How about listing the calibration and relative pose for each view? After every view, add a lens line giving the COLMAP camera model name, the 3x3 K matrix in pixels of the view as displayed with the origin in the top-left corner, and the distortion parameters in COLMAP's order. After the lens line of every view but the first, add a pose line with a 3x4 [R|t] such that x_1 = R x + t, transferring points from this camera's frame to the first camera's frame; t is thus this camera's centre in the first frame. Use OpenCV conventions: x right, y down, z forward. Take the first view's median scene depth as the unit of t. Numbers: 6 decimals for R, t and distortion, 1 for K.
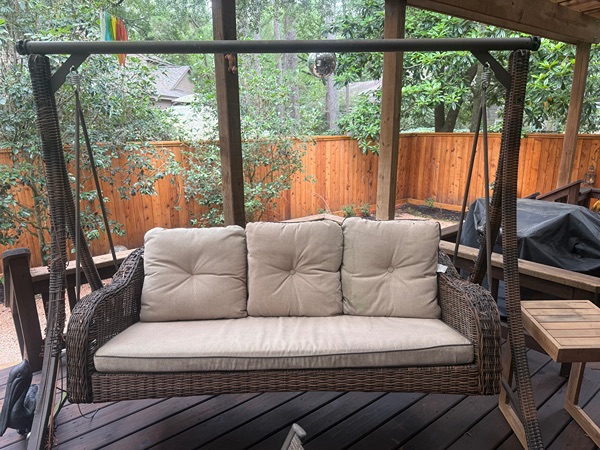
lens RADIAL K [[422.5, 0, 301.4], [0, 422.5, 225.6], [0, 0, 1]] dist [0.025200, -0.023961]
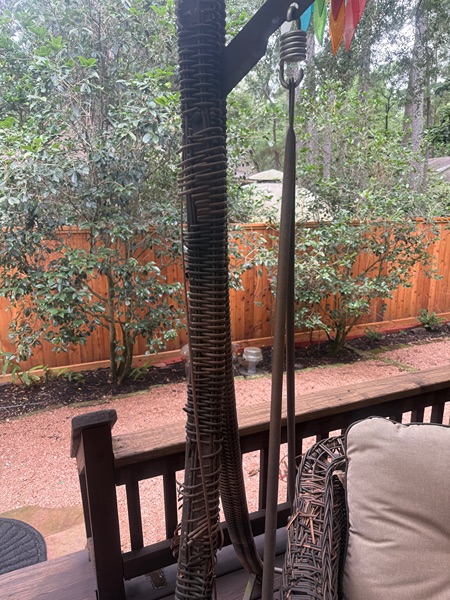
lens RADIAL K [[422.5, 0, 225.1], [0, 422.5, 301.4], [0, 0, 1]] dist [0.025200, -0.023961]
pose [[0.962259, 0.062127, -0.264948, -0.208349], [-0.065389, 0.997854, -0.003500, -0.057477], [0.264162, 0.020693, 0.964256, 0.284969]]
